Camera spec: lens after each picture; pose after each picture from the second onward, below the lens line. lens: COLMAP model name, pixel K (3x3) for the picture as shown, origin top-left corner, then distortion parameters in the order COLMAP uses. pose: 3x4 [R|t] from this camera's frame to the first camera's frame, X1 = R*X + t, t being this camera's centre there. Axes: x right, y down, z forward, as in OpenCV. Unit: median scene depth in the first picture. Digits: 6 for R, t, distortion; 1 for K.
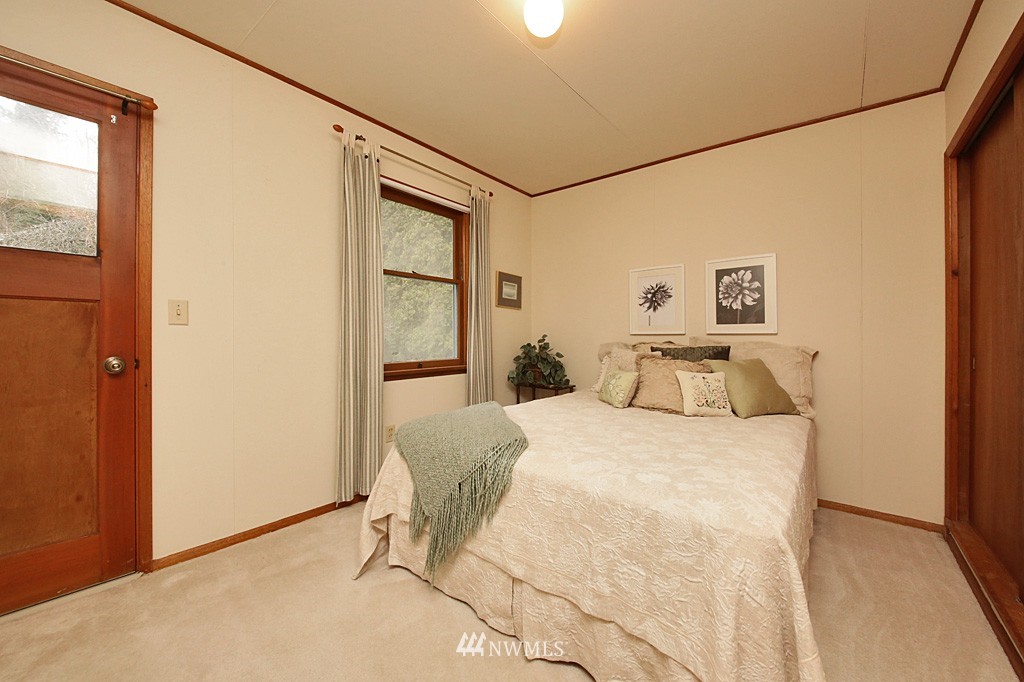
lens RADIAL K [[398.1, 0, 512.4], [0, 398.1, 338.7], [0, 0, 1]] dist [0.000432, -0.000010]
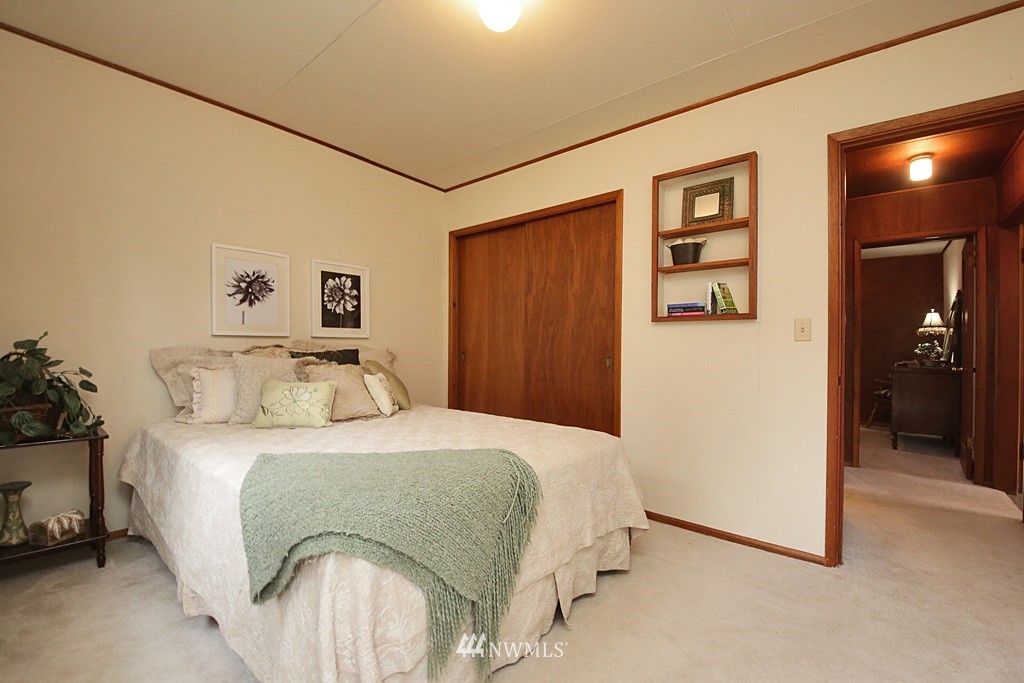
lens RADIAL K [[438.6, 0, 512.3], [0, 438.6, 345.1], [0, 0, 1]] dist [0.001076, 0.000021]
pose [[0.013521, 0.002518, 0.999905, -0.554519], [-0.005519, 0.999982, -0.002444, 0.007580], [-0.999893, -0.005486, 0.013534, 0.534910]]
